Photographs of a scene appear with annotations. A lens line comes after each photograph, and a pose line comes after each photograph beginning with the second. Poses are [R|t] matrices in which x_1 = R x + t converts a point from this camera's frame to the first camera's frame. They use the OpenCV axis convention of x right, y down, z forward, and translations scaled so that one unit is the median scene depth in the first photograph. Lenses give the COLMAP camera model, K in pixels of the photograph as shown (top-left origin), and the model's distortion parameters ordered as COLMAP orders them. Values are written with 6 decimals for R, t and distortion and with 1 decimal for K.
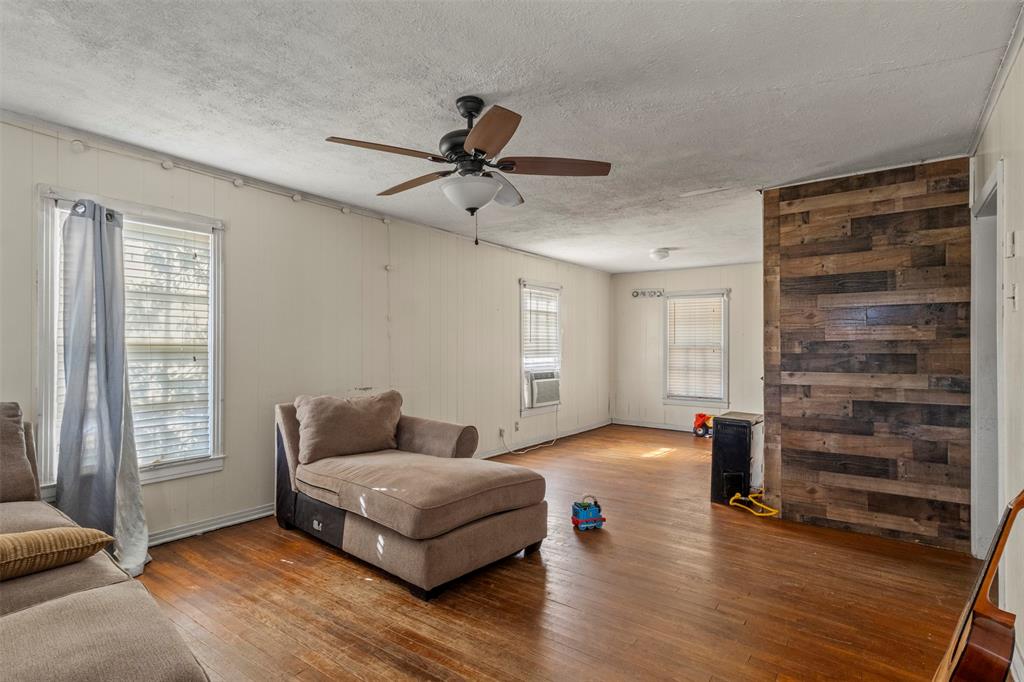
lens RADIAL K [[508.2, 0, 517.4], [0, 508.2, 341.2], [0, 0, 1]] dist [-0.000544, -0.000117]
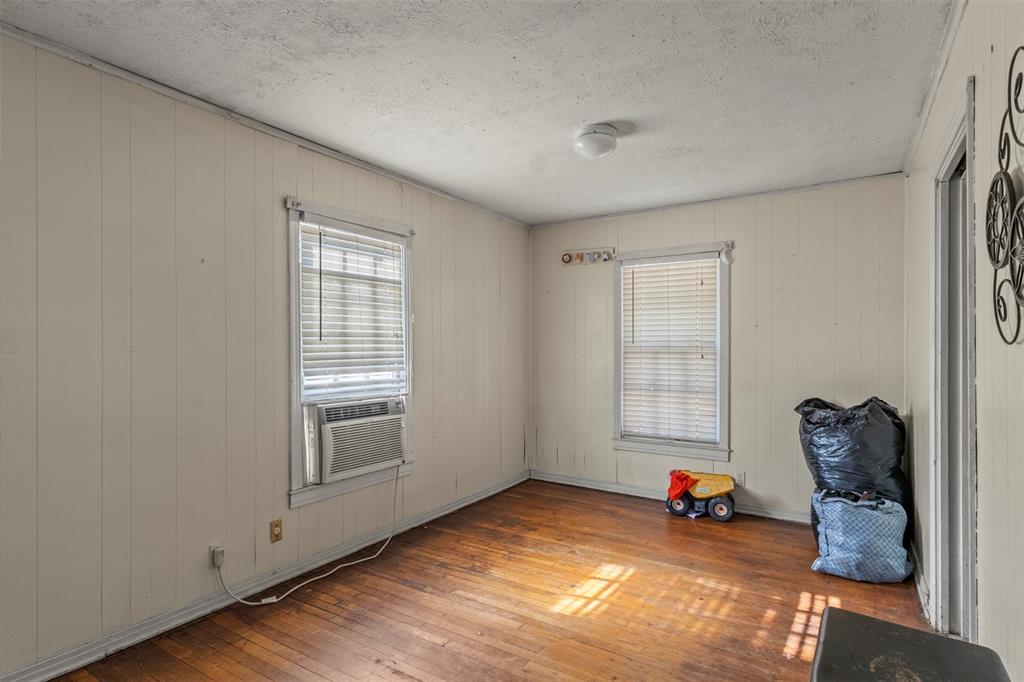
lens RADIAL K [[534.5, 0, 508.8], [0, 534.5, 345.6], [0, 0, 1]] dist [-0.003285, -0.000116]
pose [[0.998356, -0.003041, 0.057243, 0.156339], [0.002687, 0.999977, 0.006247, 0.003902], [-0.057260, -0.006083, 0.998341, 0.472298]]
